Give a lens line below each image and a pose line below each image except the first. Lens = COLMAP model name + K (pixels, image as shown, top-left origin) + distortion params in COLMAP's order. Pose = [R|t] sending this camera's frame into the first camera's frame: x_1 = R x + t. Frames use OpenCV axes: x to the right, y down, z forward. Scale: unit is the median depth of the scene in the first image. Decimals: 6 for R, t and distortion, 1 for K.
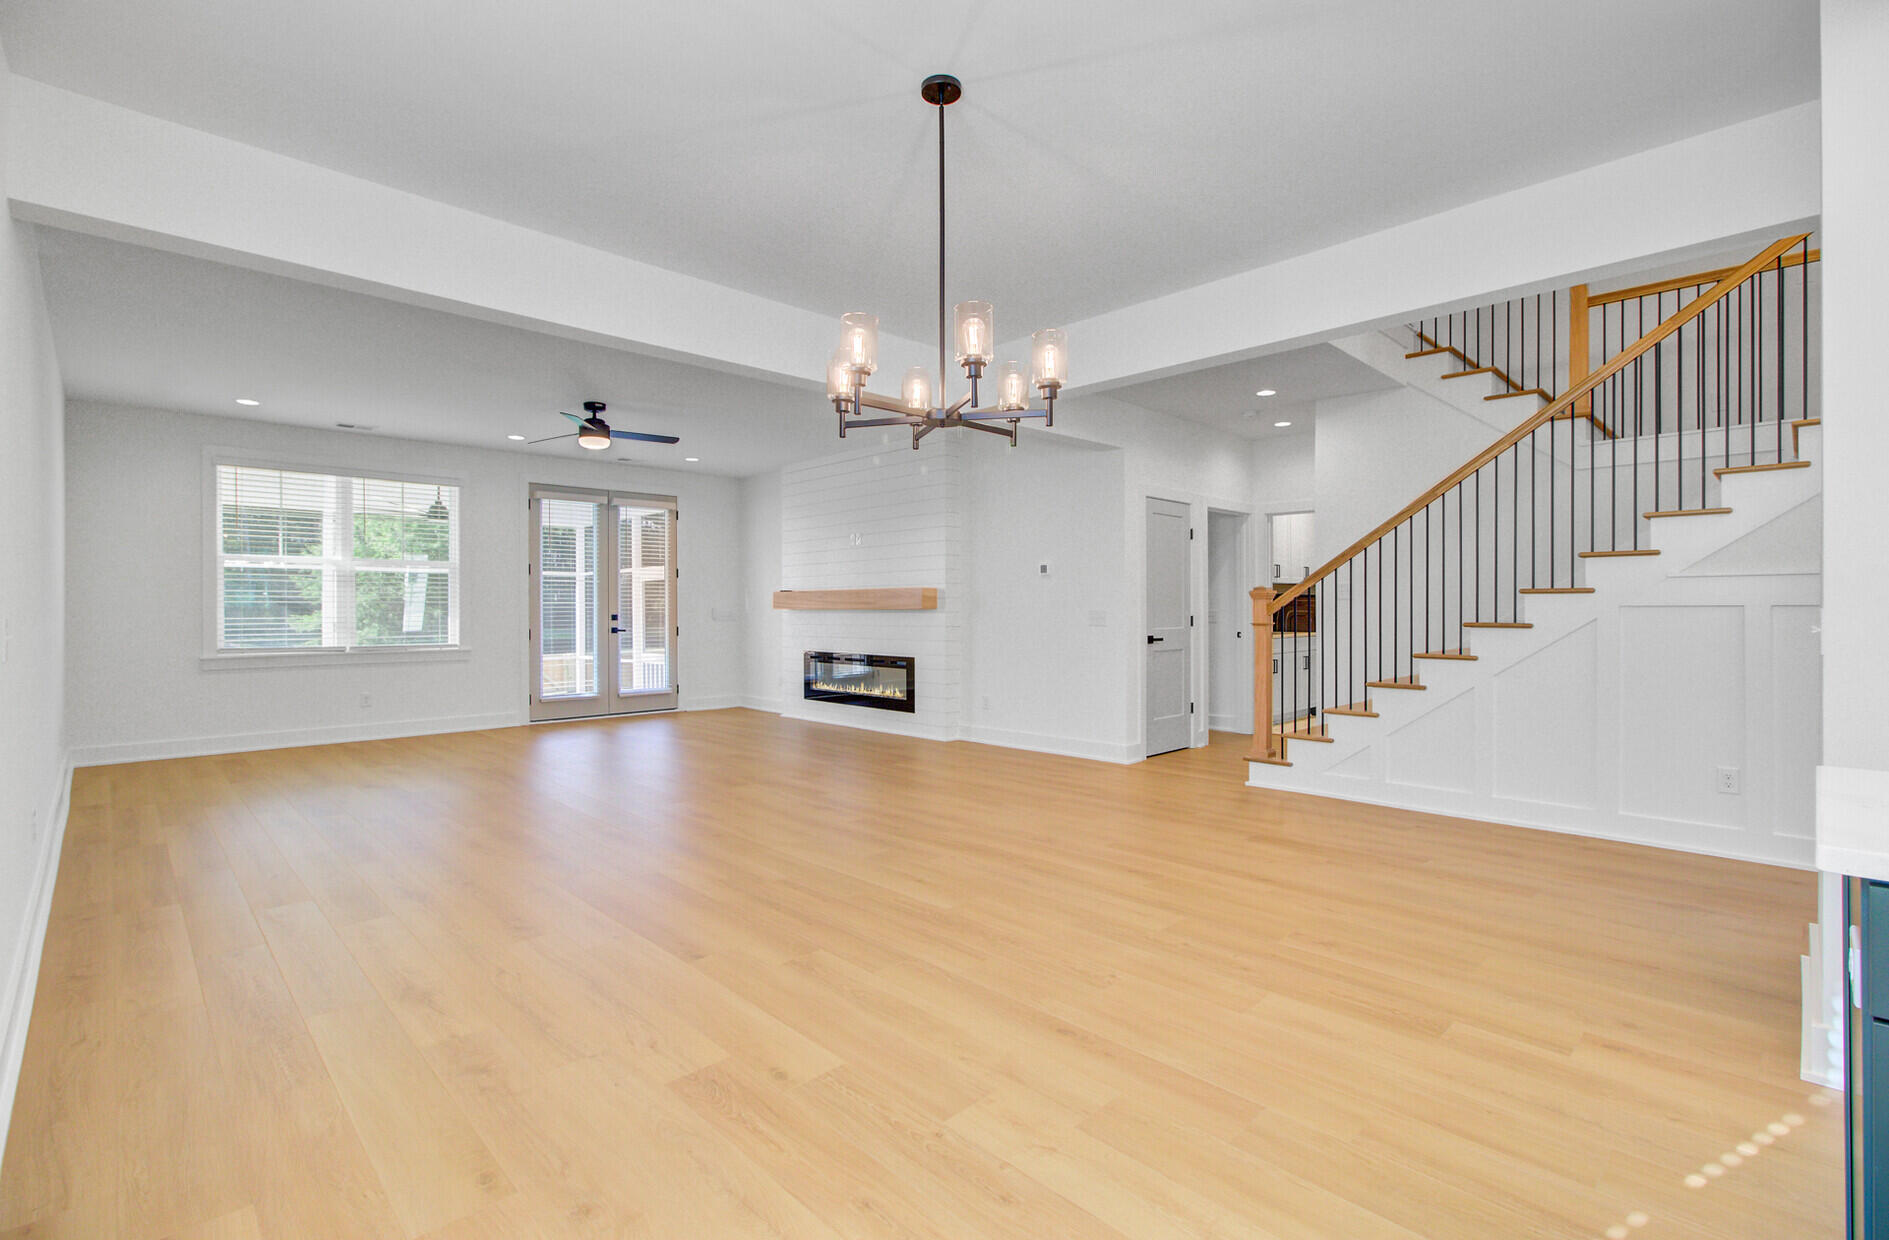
lens RADIAL K [[862.7, 0, 943.0], [0, 862.7, 612.9], [0, 0, 1]] dist [0.001849, 0.001166]
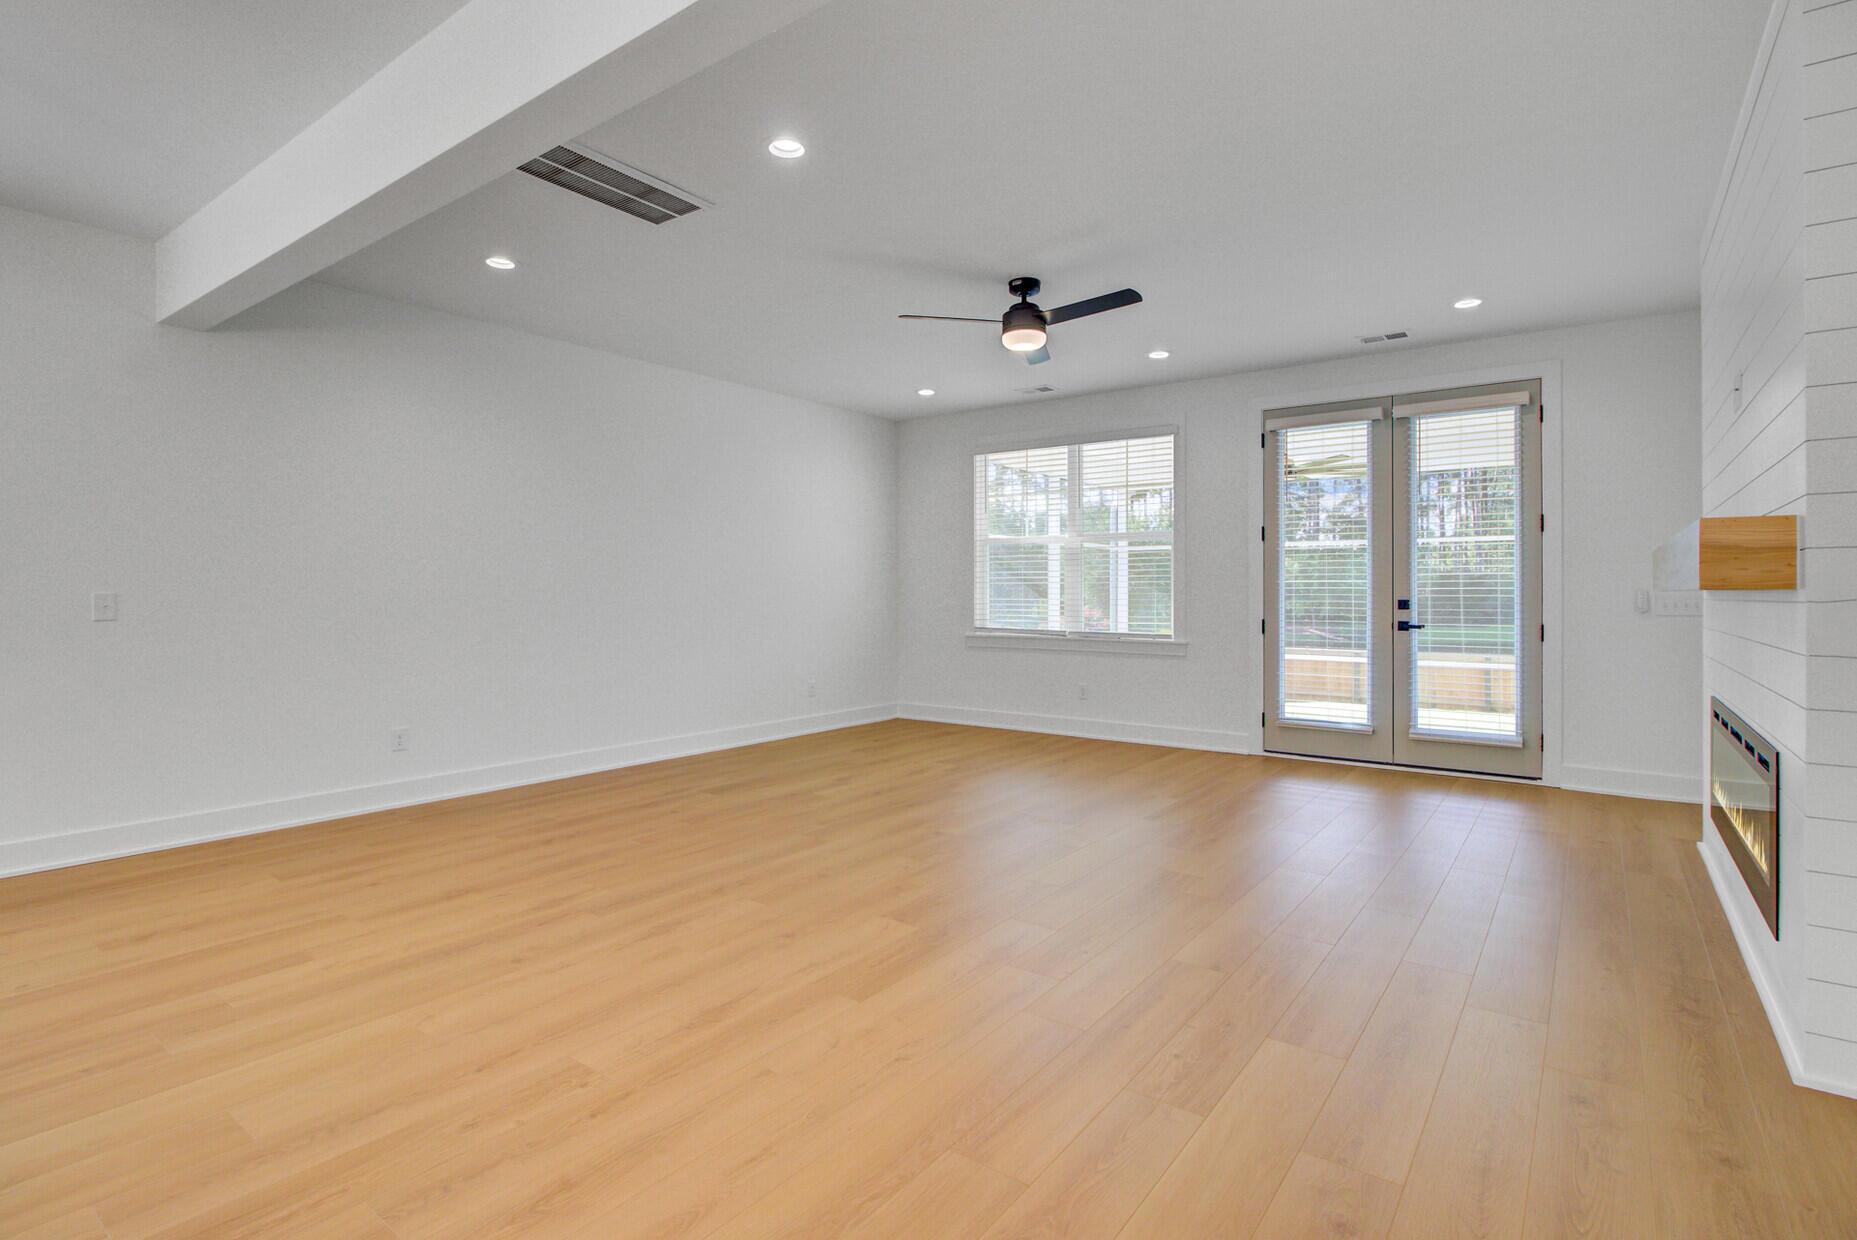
lens RADIAL K [[920.1, 0, 920.9], [0, 920.1, 590.5], [0, 0, 1]] dist [0.002654, -0.000602]
pose [[0.147962, -0.000056, -0.988993, 0.219755], [-0.006480, 0.999978, -0.001026, -0.001853], [0.988972, 0.006560, 0.147959, 0.622038]]
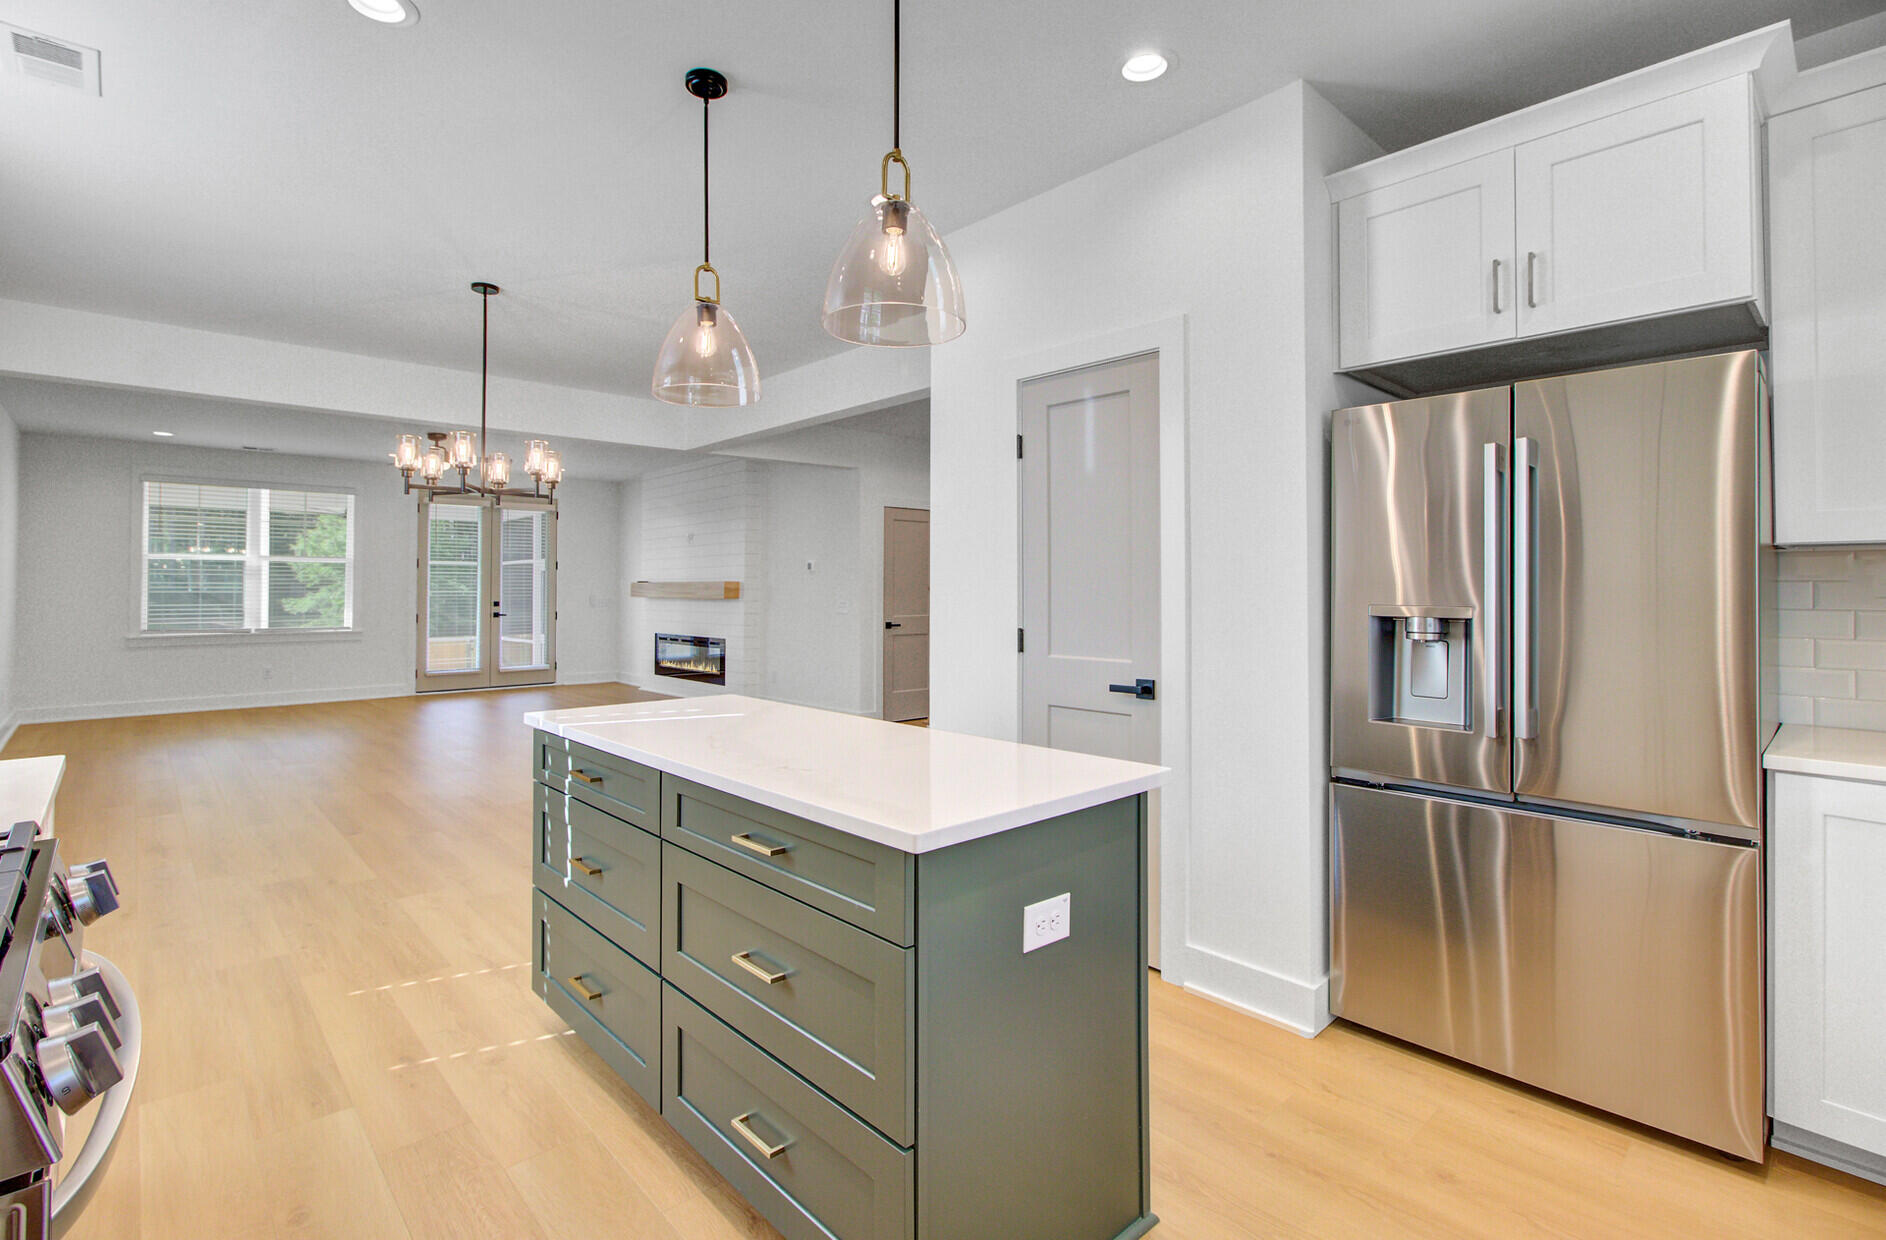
lens RADIAL K [[861.4, 0, 940.4], [0, 861.4, 575.5], [0, 0, 1]] dist [0.001849, 0.001166]
pose [[0.999474, 0.003144, -0.032284, 0.279395], [-0.003926, 0.999699, -0.024200, -0.007890], [0.032198, 0.024314, 0.999186, -0.159421]]
